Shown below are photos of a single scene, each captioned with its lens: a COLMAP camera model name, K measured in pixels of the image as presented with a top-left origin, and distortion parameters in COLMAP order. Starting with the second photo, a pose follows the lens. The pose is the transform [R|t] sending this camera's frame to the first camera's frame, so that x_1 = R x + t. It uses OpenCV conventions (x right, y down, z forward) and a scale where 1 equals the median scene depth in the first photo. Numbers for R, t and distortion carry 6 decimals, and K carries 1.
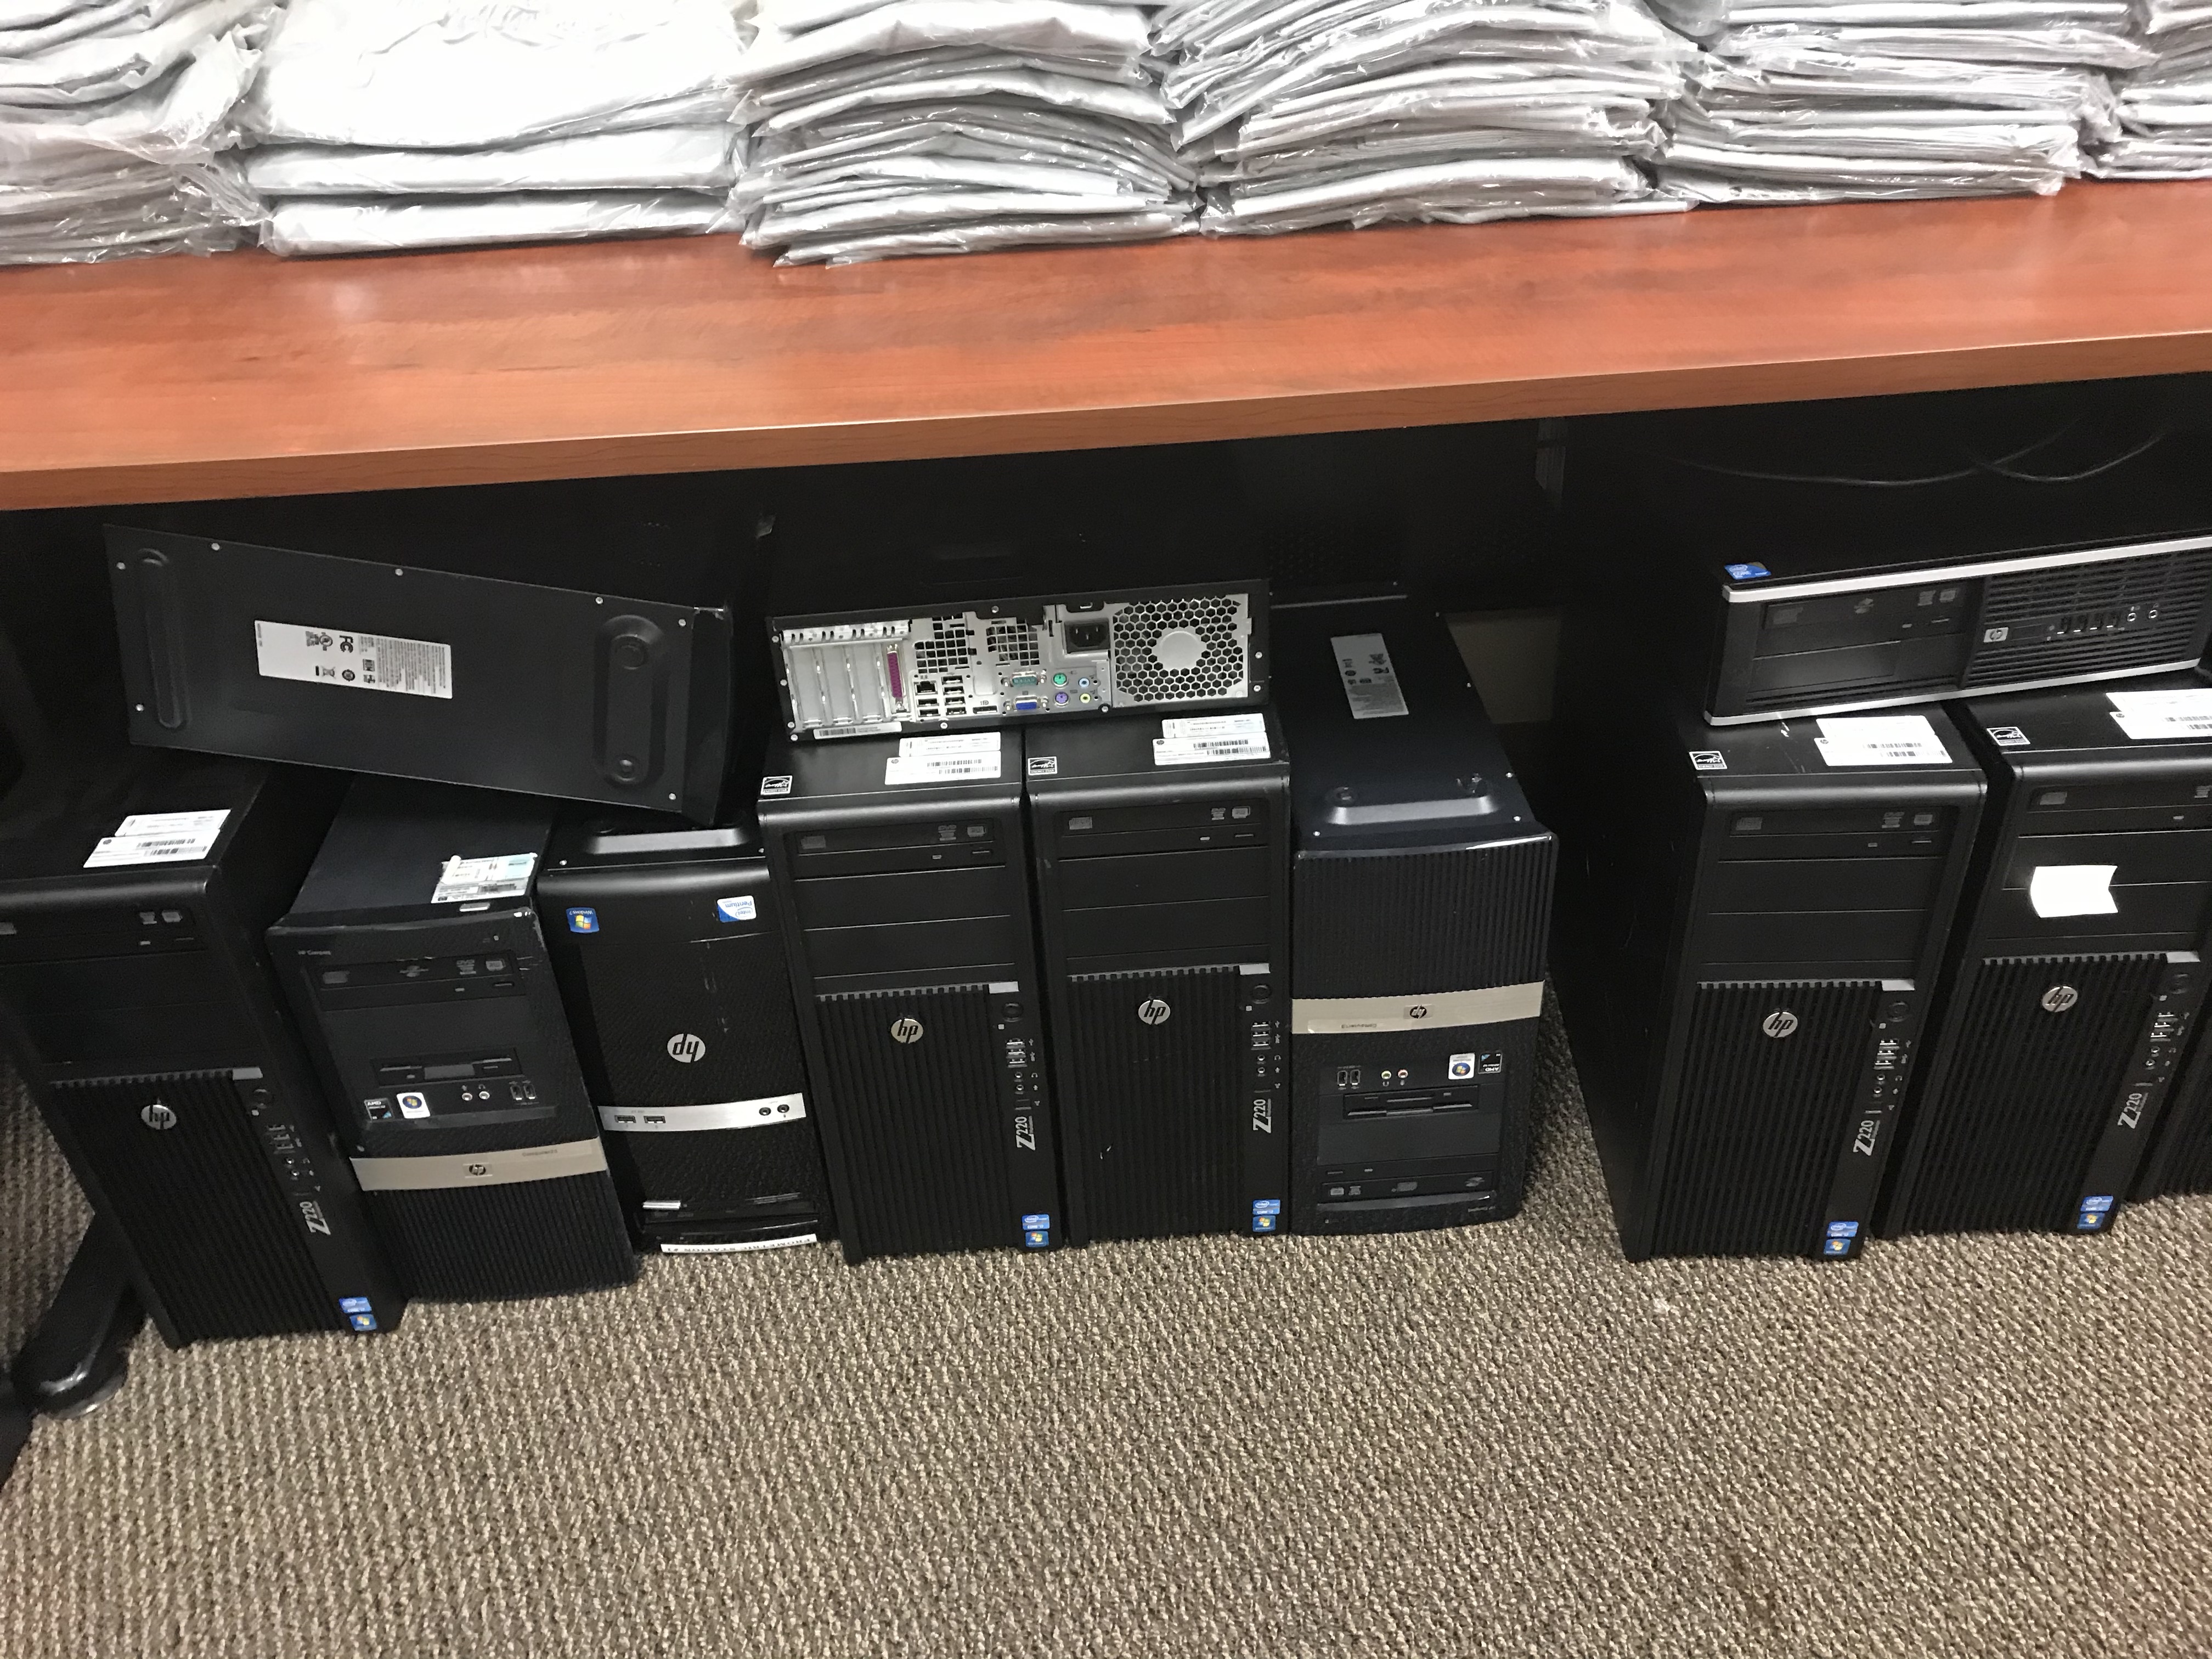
lens RADIAL K [[1806.5, 0, 1106.0], [0, 1806.5, 829.5], [0, 0, 1]] dist [0.064091, -0.087685]
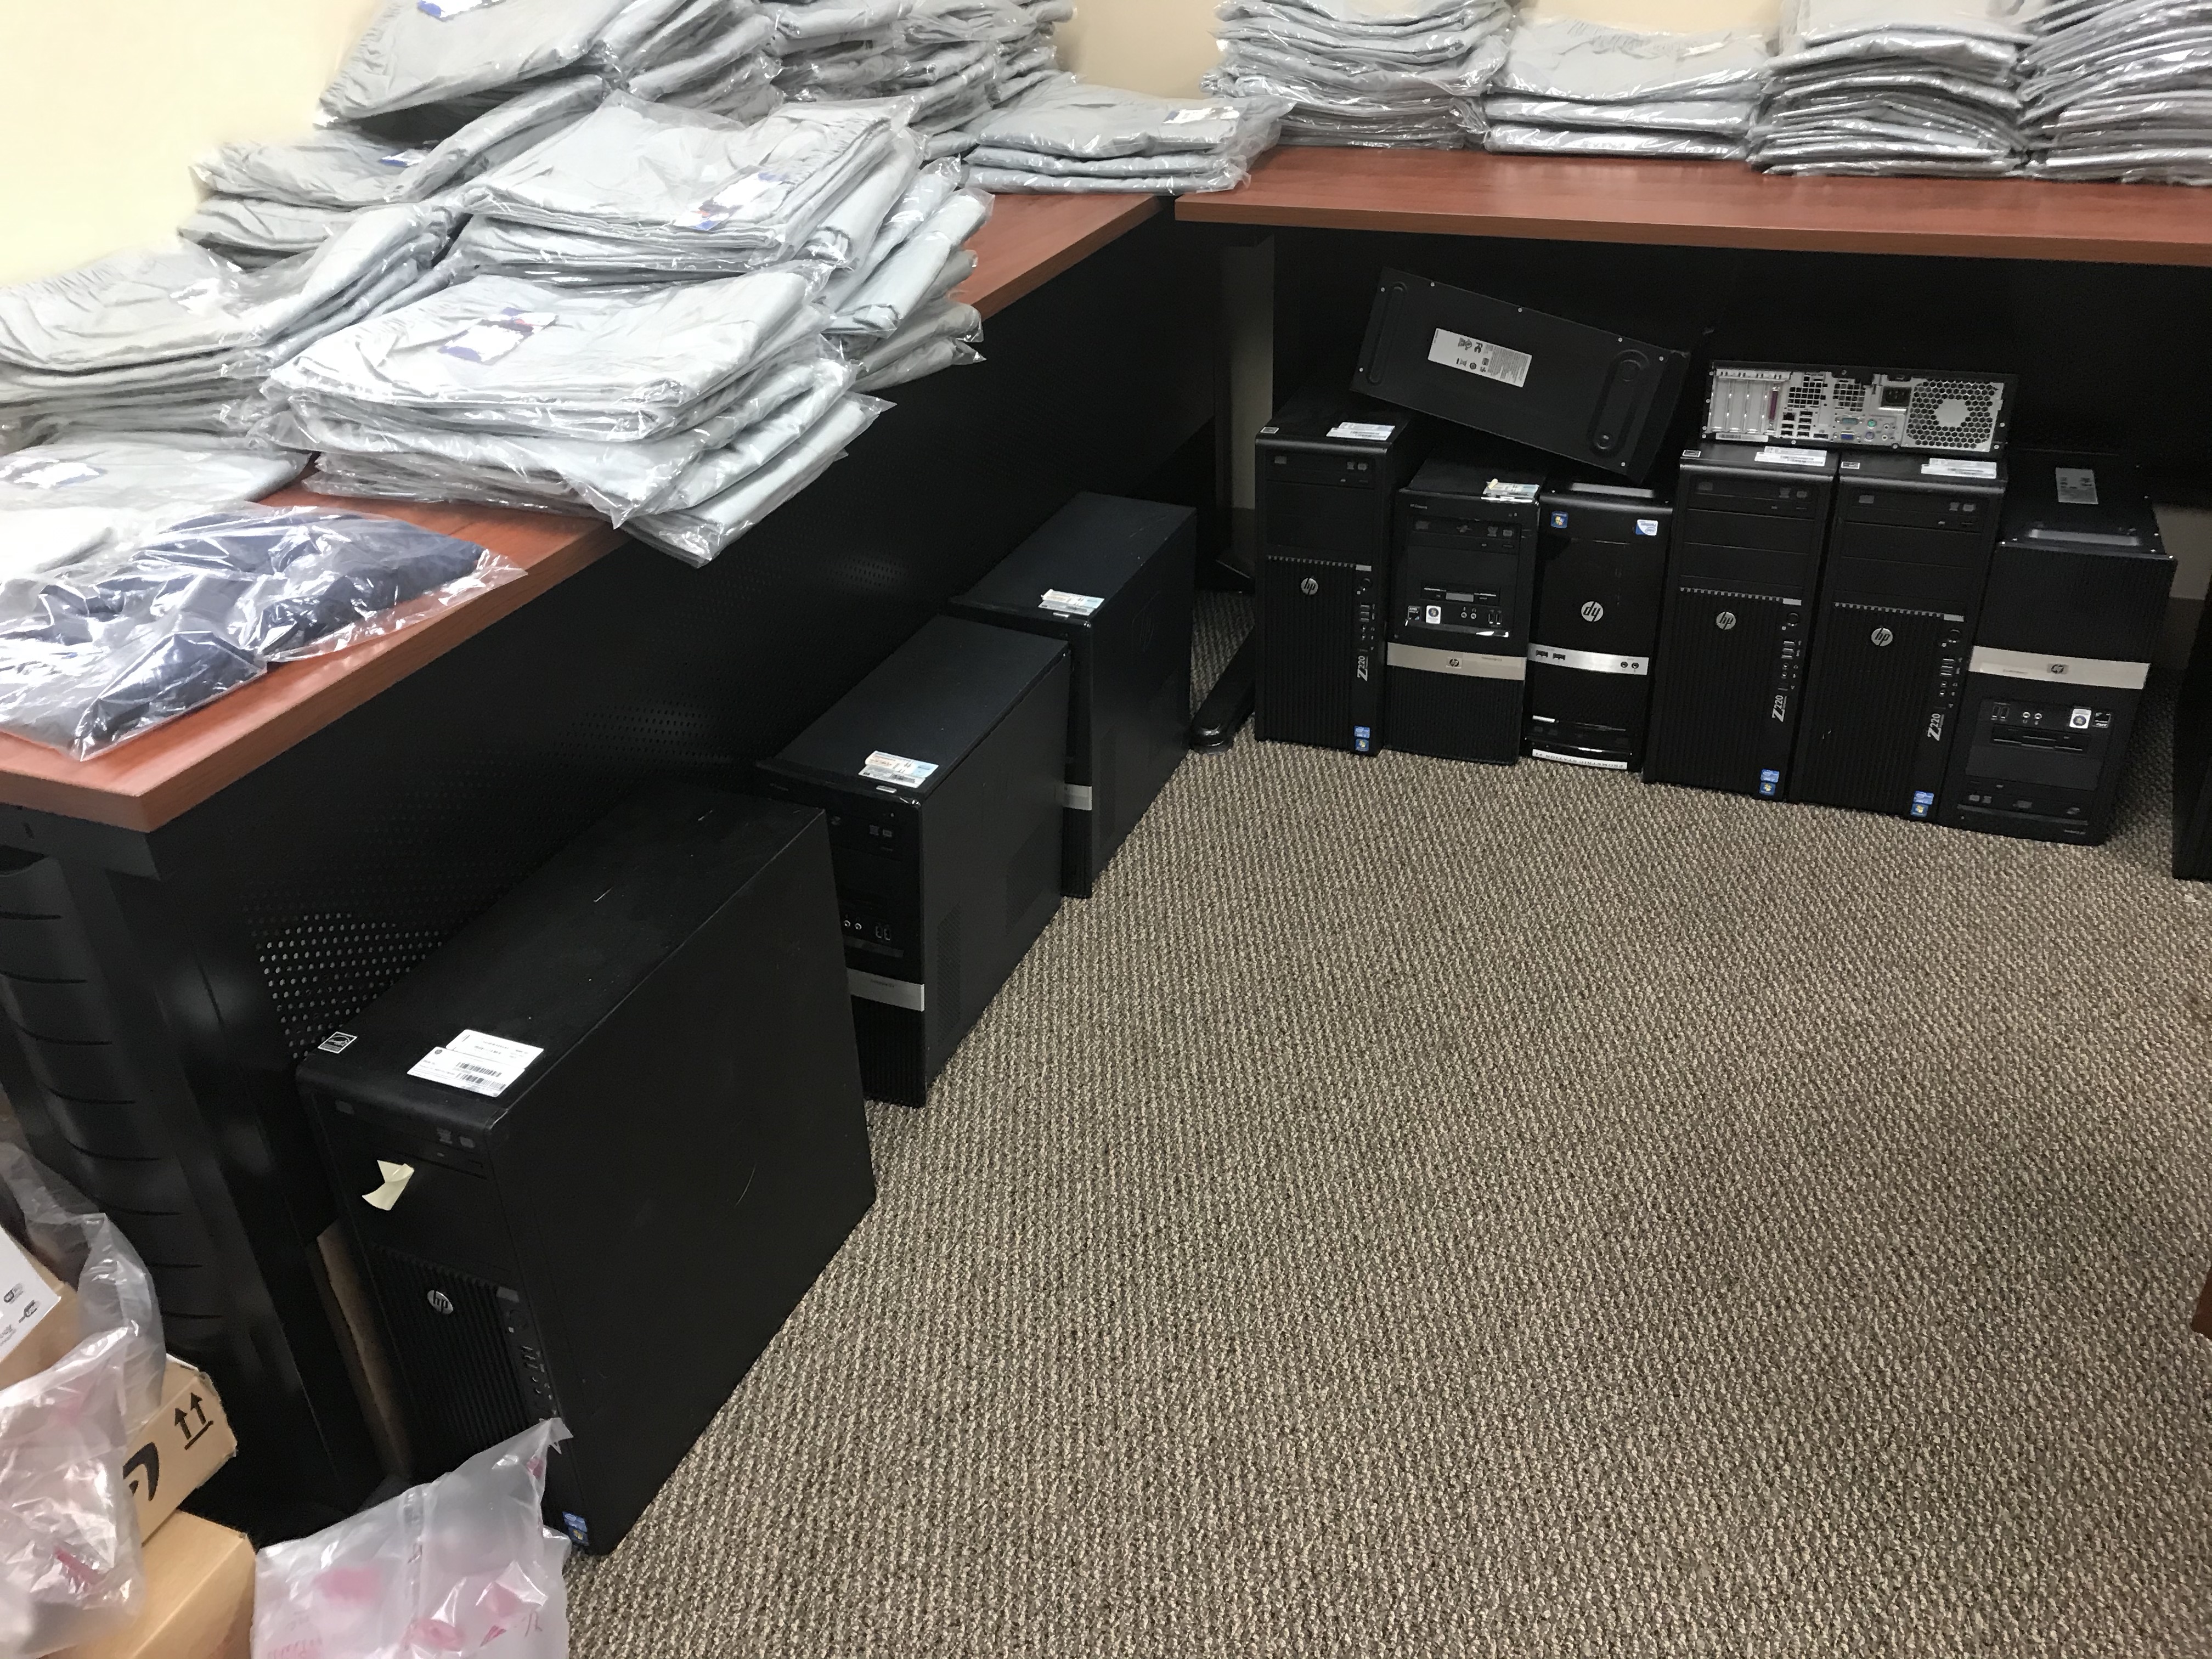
lens RADIAL K [[1871.6, 0, 1071.8], [0, 1871.6, 820.8], [0, 0, 1]] dist [-0.037718, 0.099334]
pose [[0.904764, 0.219045, -0.365269, 0.016983], [-0.244949, 0.969200, -0.025521, 0.516975], [0.348429, 0.112563, 0.930552, -0.878690]]
